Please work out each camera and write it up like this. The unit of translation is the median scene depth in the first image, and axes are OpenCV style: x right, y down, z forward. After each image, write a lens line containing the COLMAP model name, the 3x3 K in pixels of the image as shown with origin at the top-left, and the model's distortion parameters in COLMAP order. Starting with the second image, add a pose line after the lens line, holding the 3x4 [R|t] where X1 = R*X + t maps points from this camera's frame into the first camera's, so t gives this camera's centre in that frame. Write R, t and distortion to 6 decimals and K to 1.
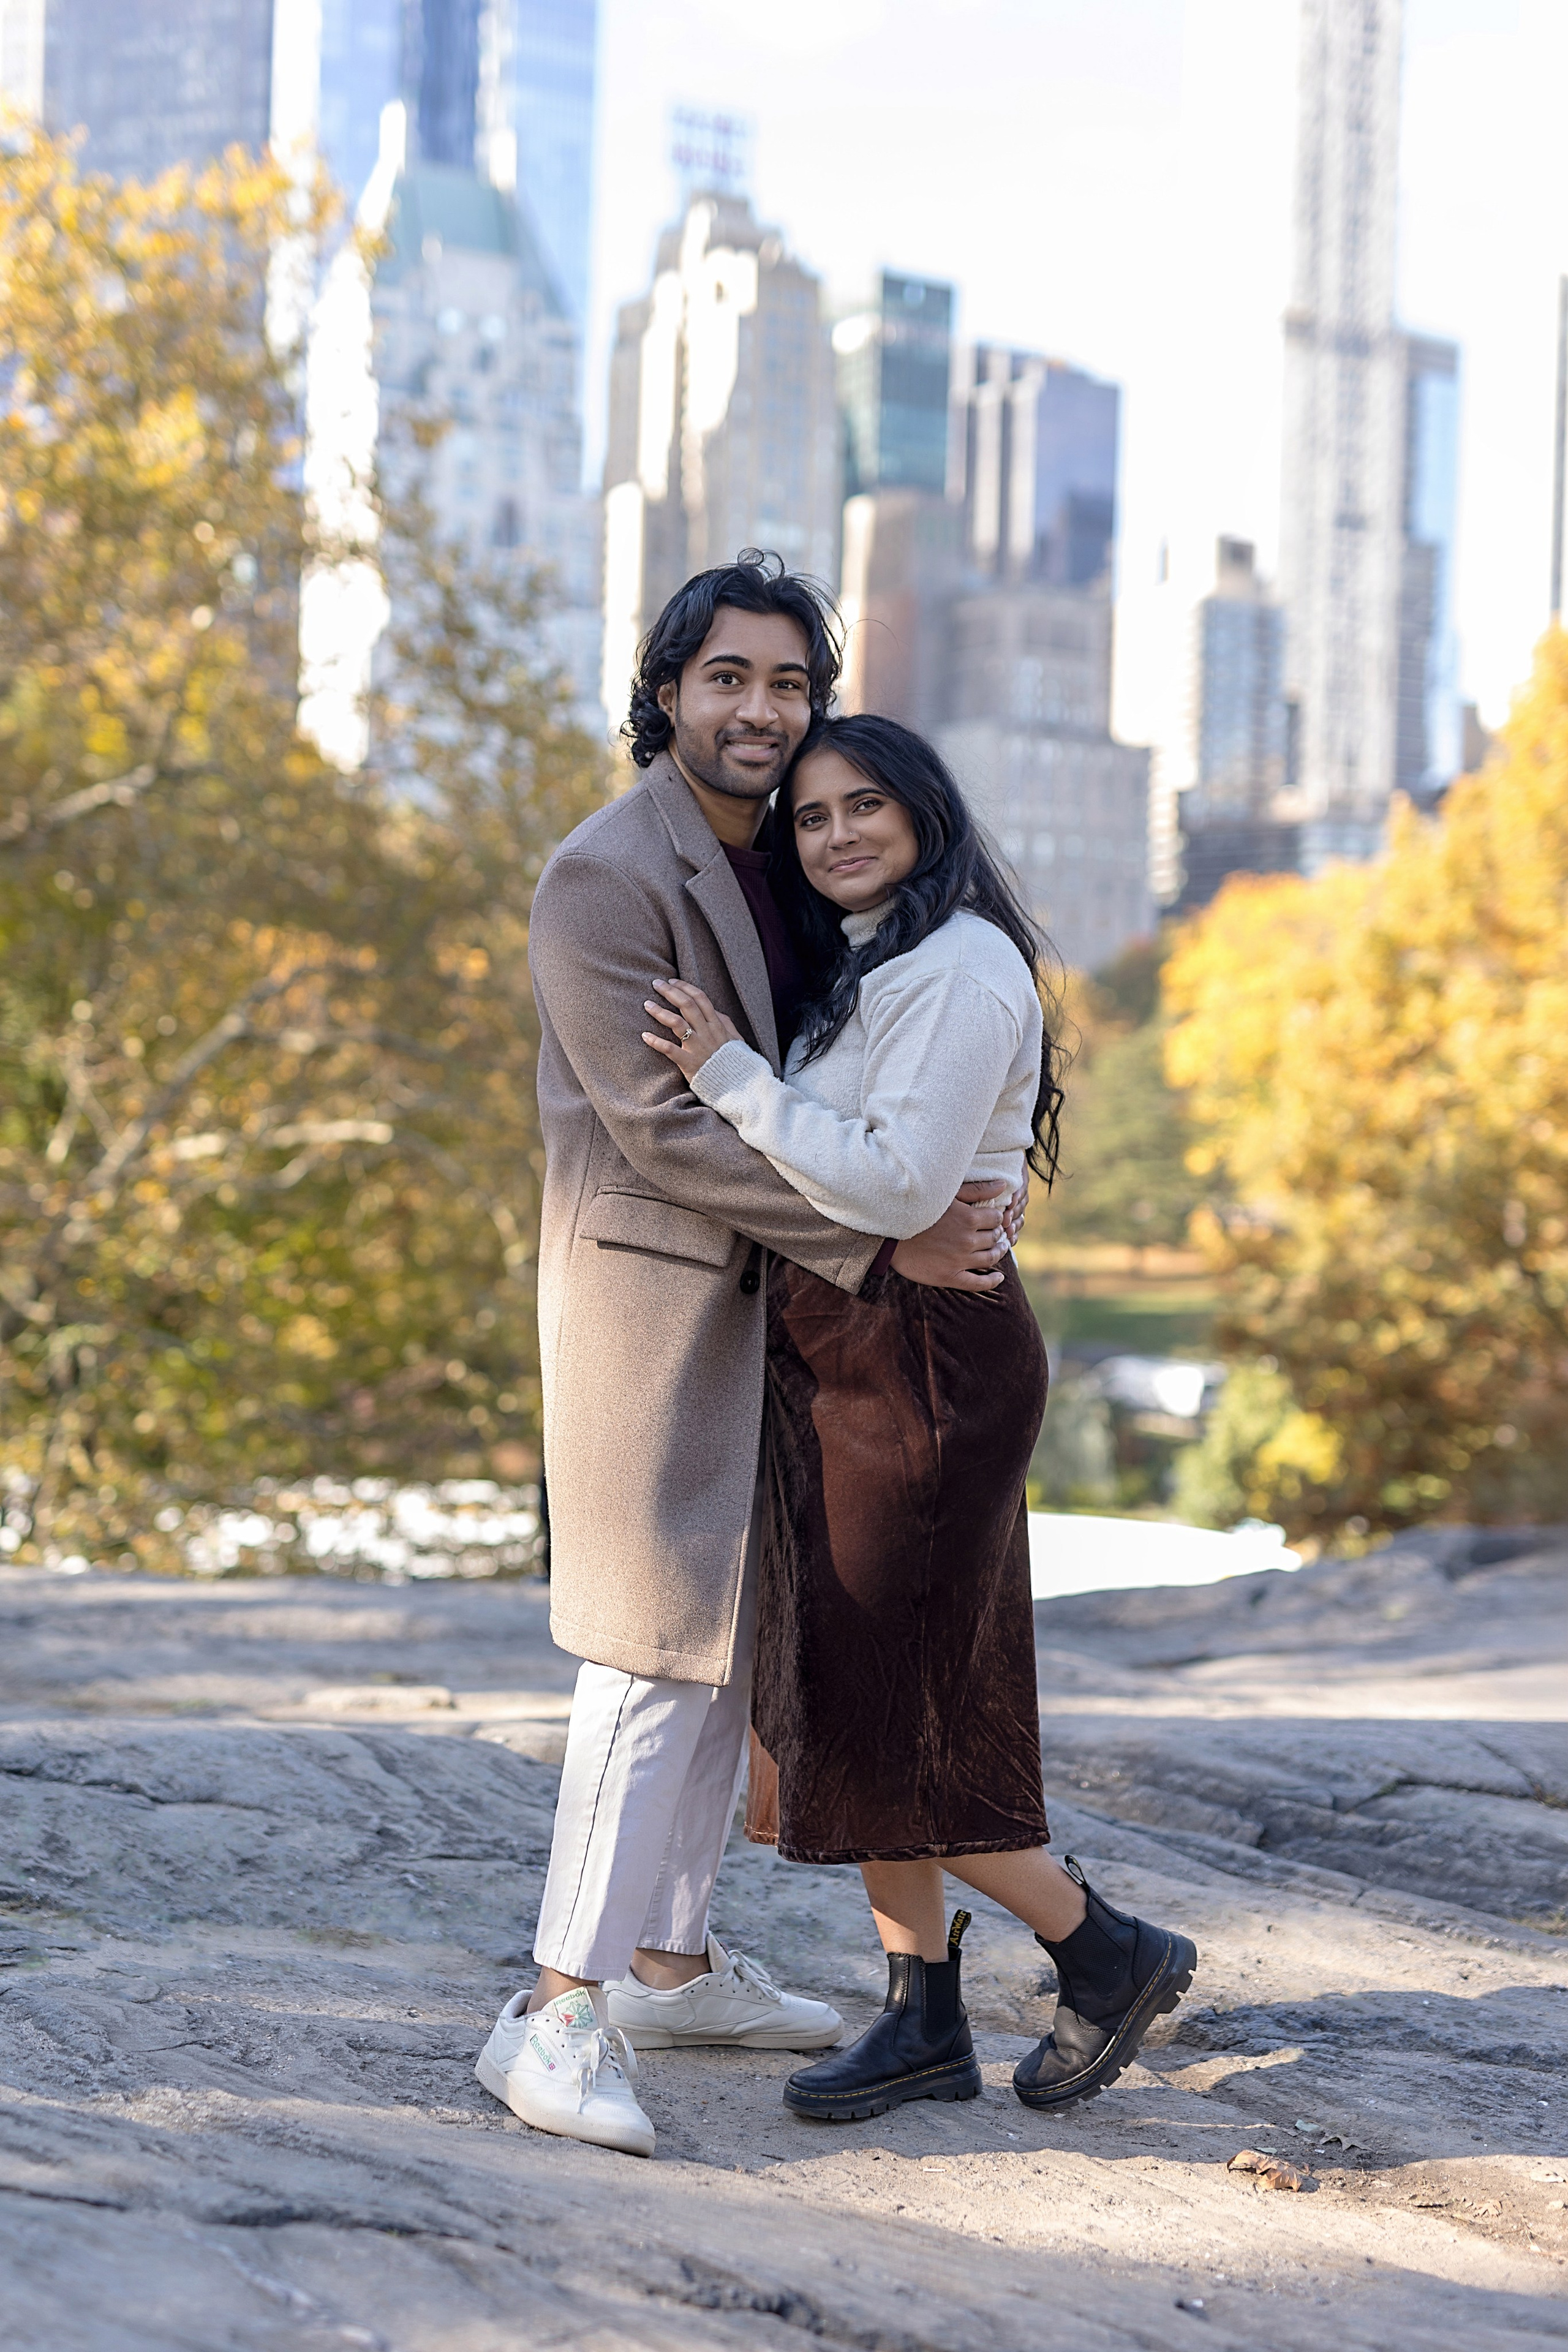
lens RADIAL K [[3304.2, 0, 784.0], [0, 3304.2, 1176.0], [0, 0, 1]] dist [0.000040, 0.022902]
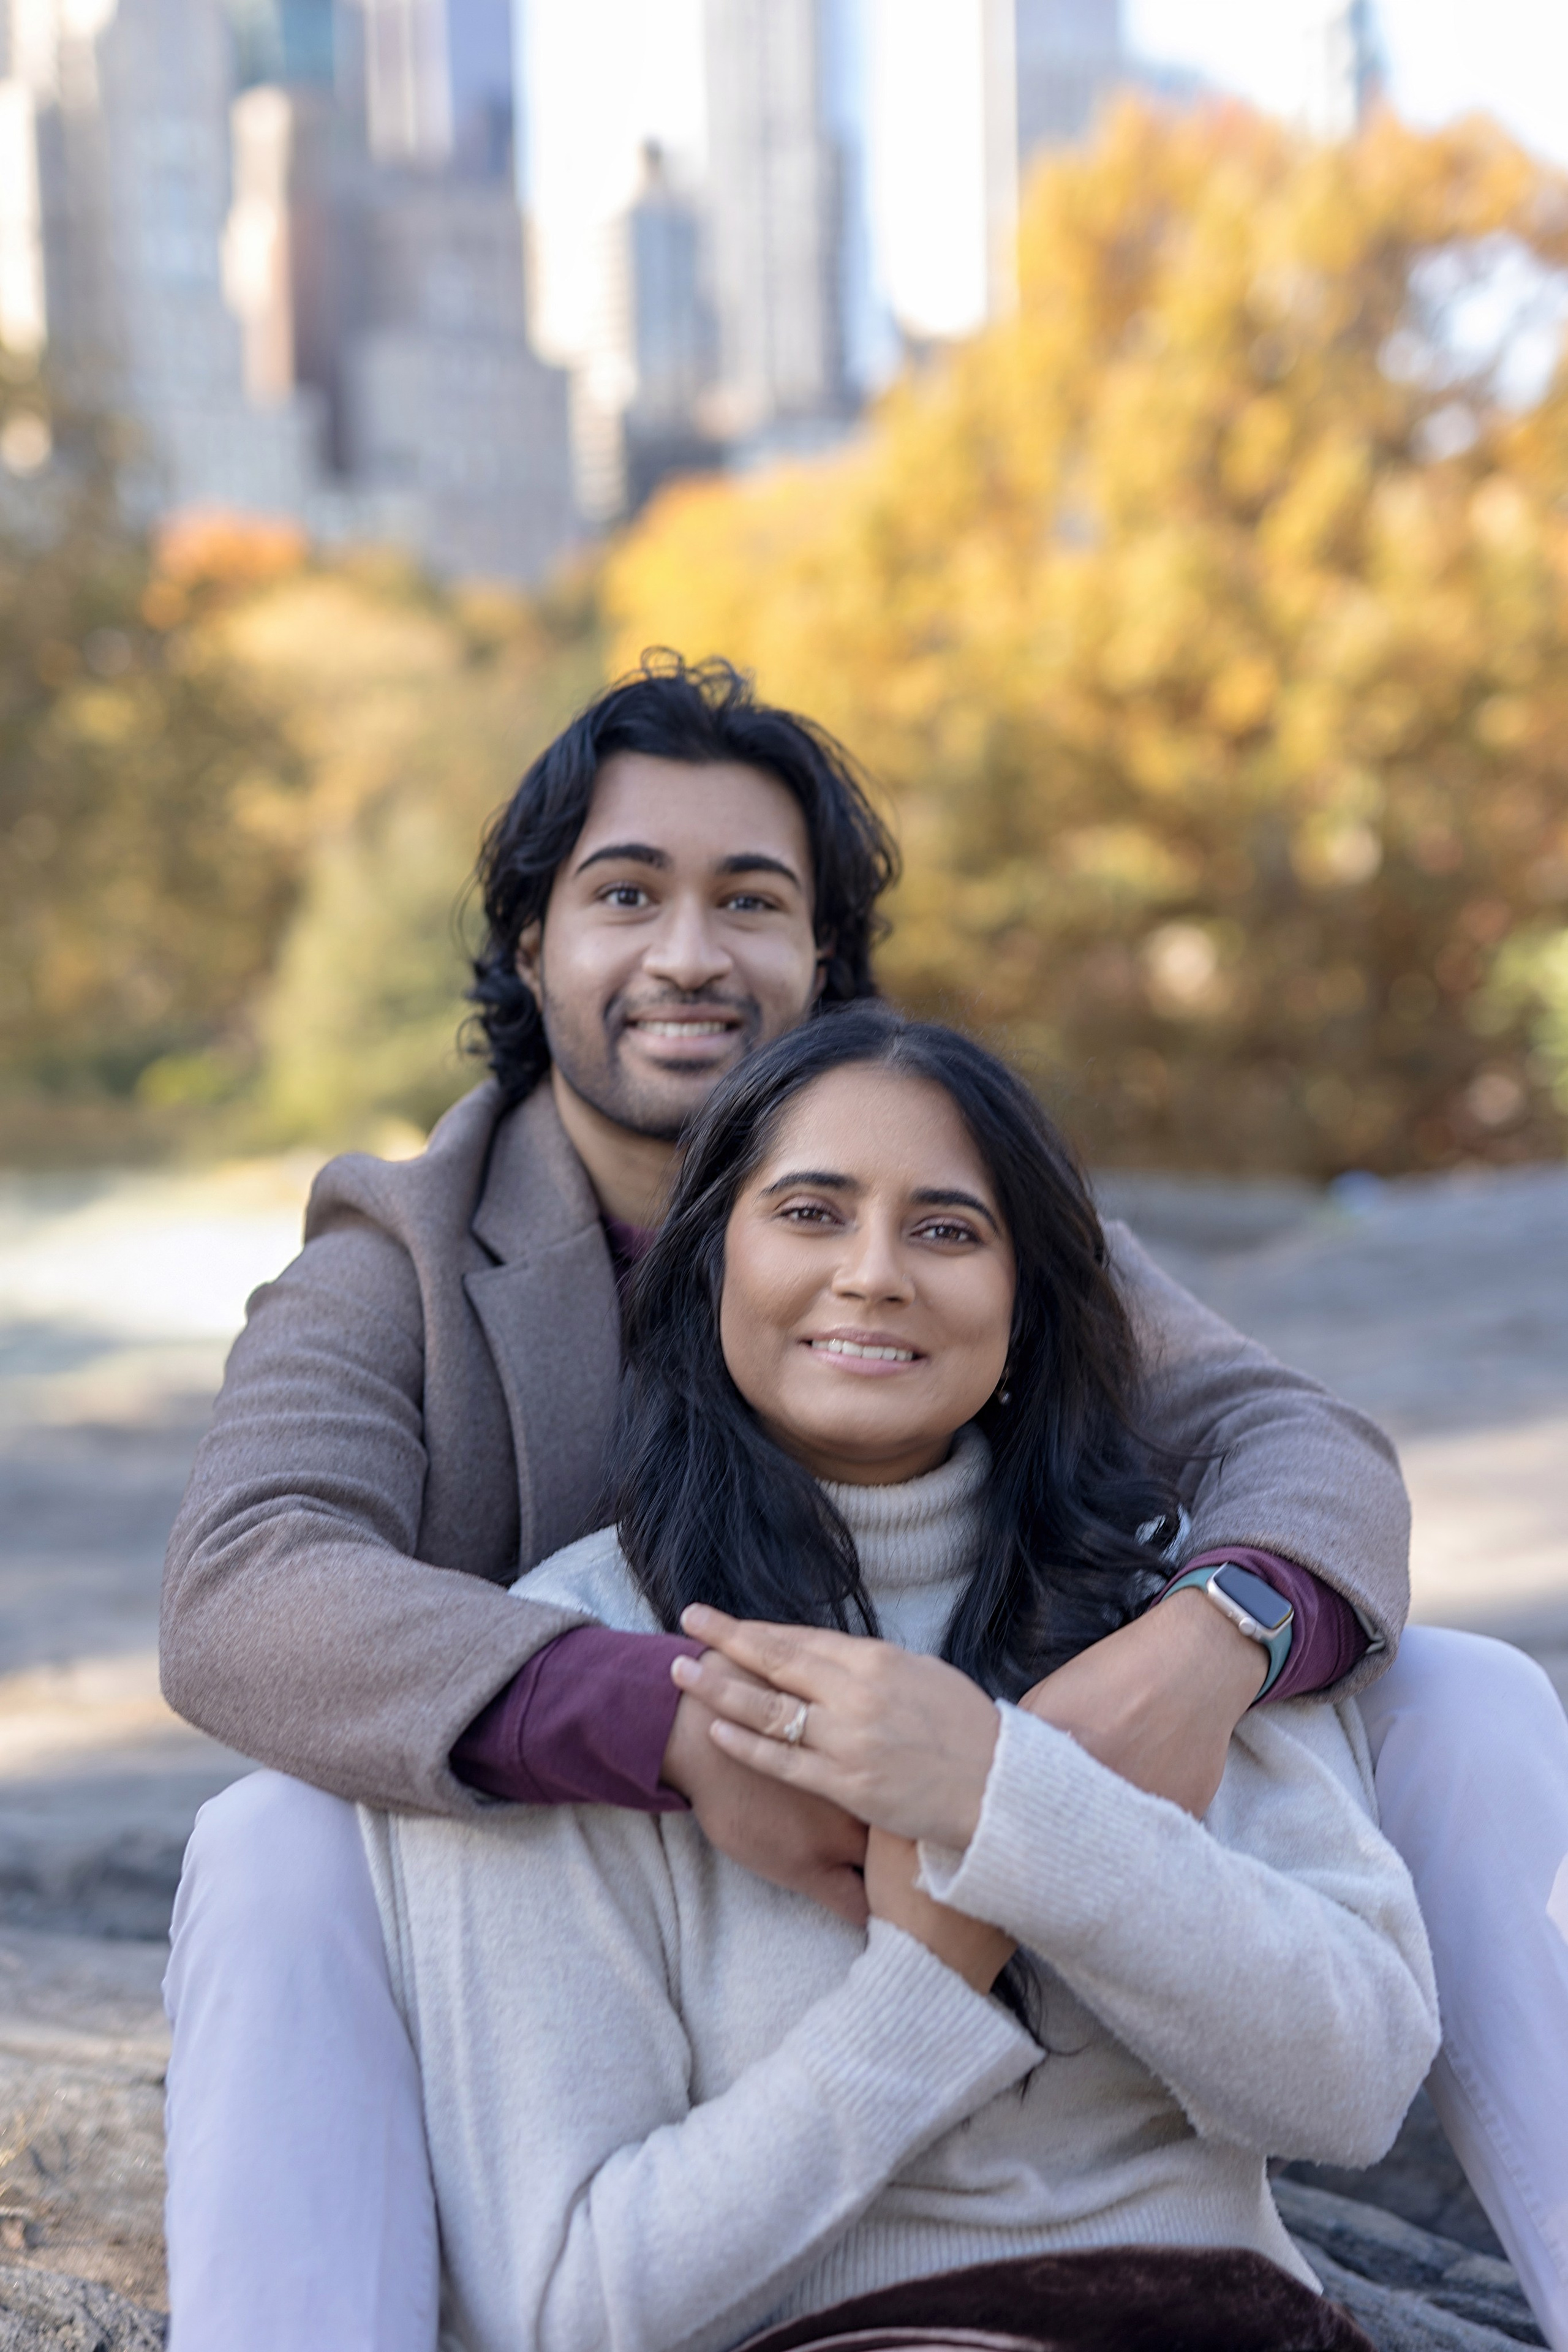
lens RADIAL K [[3304.2, 0, 784.0], [0, 3304.2, 1176.0], [0, 0, 1]] dist [0.000040, 0.022902]
pose [[0.984687, -0.080353, 0.154711, -0.020194], [0.062370, 0.991080, 0.117772, 0.003878], [-0.162795, -0.106319, 0.980915, 0.745181]]
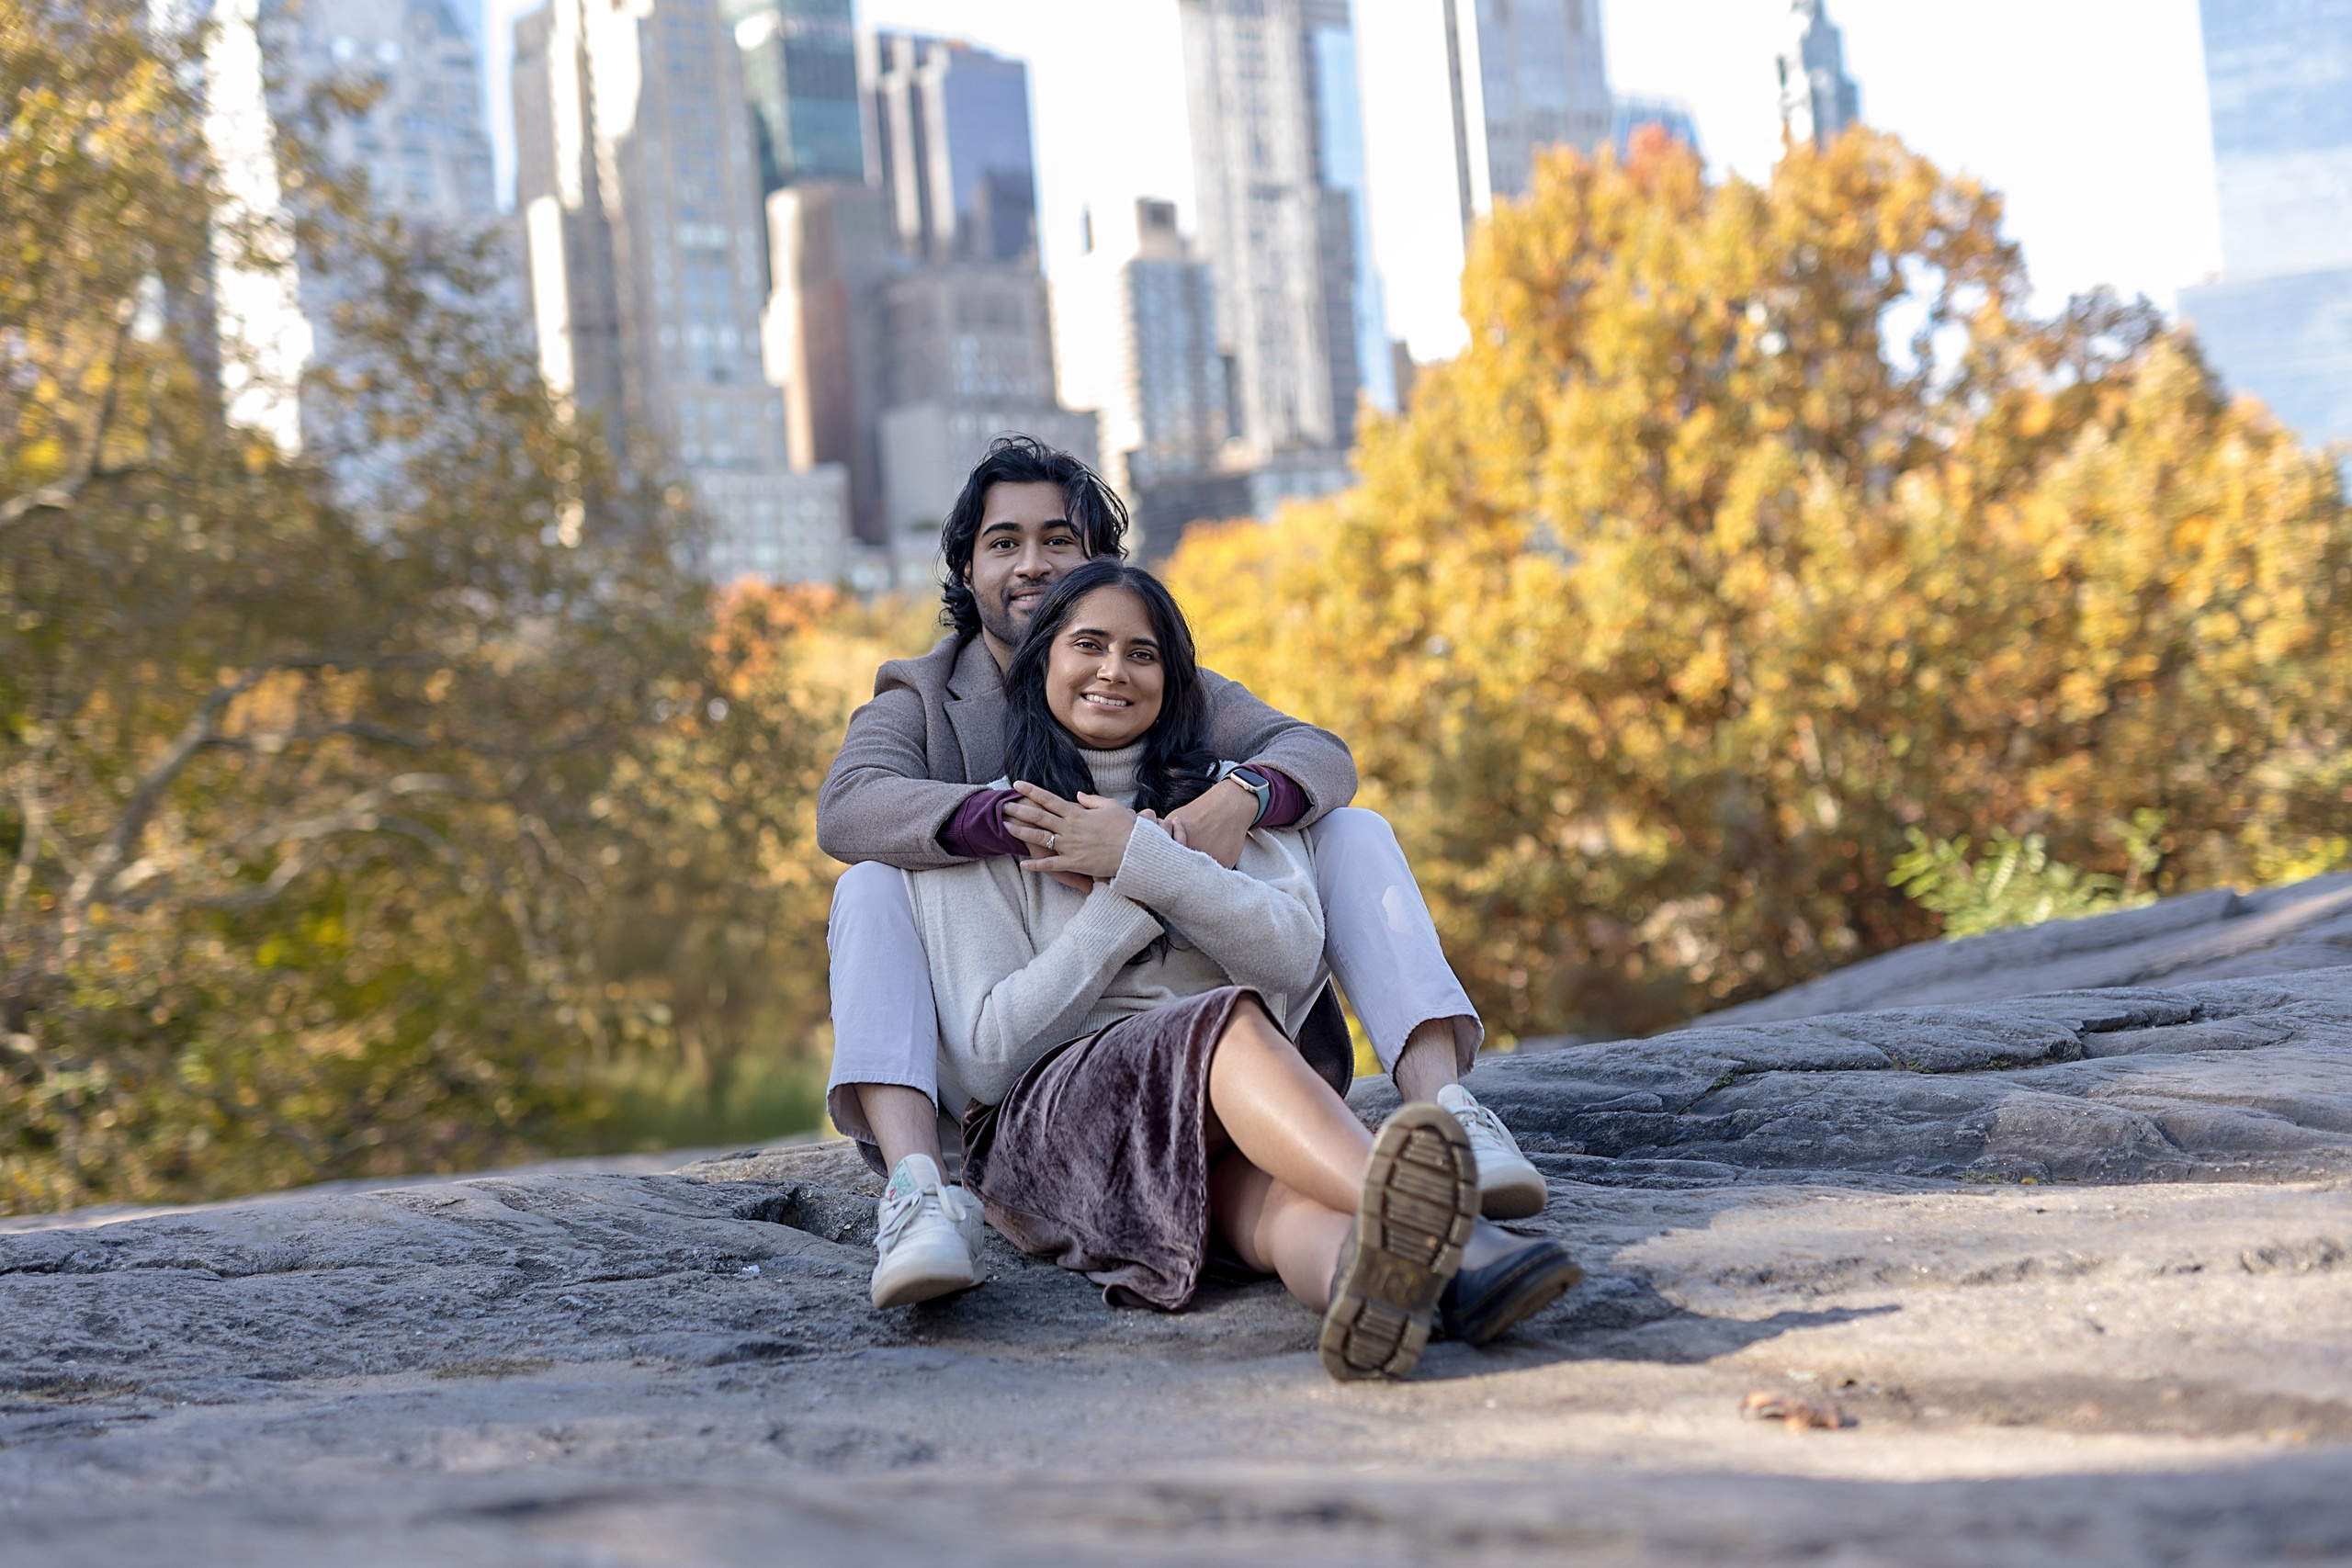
lens RADIAL K [[3303.9, 0, 1208.8], [0, 3303.9, 711.8], [0, 0, 1]] dist [0.000040, 0.022902]
pose [[0.985275, -0.105400, 0.134628, -0.050260], [0.110994, 0.993214, -0.034728, 0.107978], [-0.130054, 0.049159, 0.990288, 0.181741]]
